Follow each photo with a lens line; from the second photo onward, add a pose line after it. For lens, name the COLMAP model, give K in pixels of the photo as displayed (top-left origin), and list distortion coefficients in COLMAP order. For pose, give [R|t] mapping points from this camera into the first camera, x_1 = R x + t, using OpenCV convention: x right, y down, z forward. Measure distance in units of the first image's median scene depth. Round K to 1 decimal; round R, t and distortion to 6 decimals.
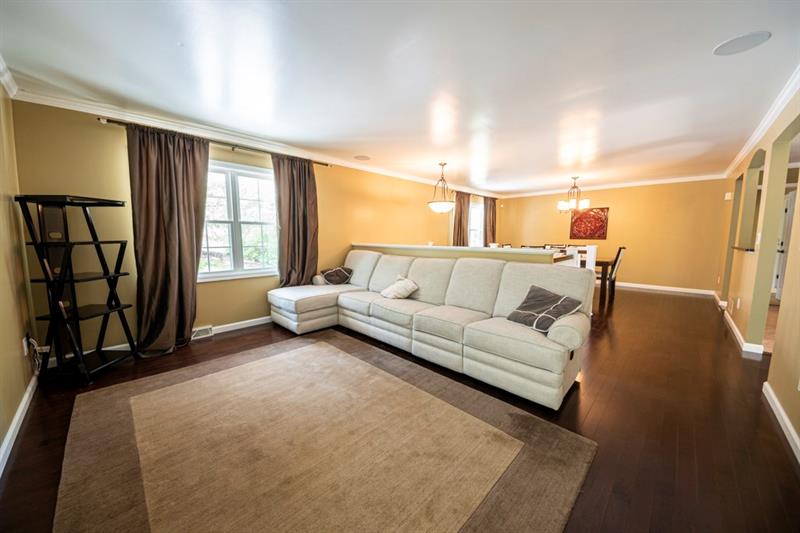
lens RADIAL K [[283.9, 0, 388.6], [0, 283.9, 267.0], [0, 0, 1]] dist [-0.010045, -0.000125]
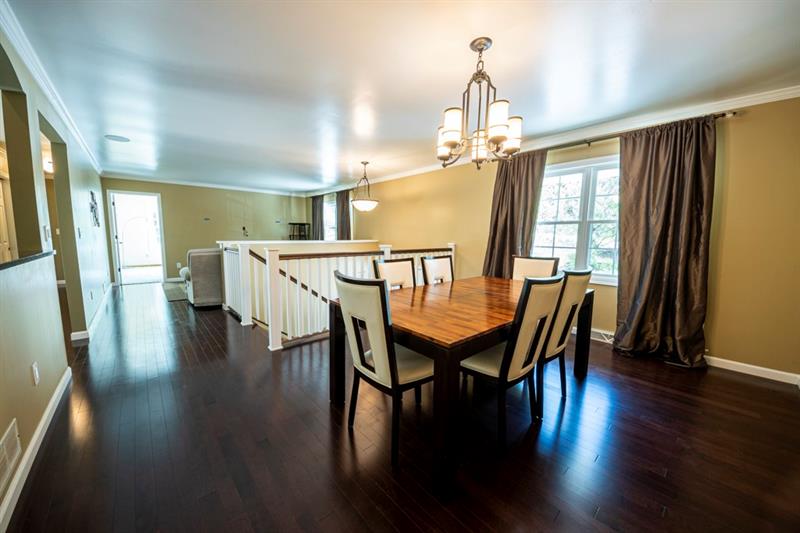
lens RADIAL K [[283.9, 0, 388.6], [0, 283.9, 267.0], [0, 0, 1]] dist [-0.010045, -0.000125]
pose [[-0.066334, 0.111873, -0.991506, 0.535683], [-0.123137, 0.985181, 0.119397, -0.050787], [0.990170, 0.130011, -0.051576, 0.500655]]
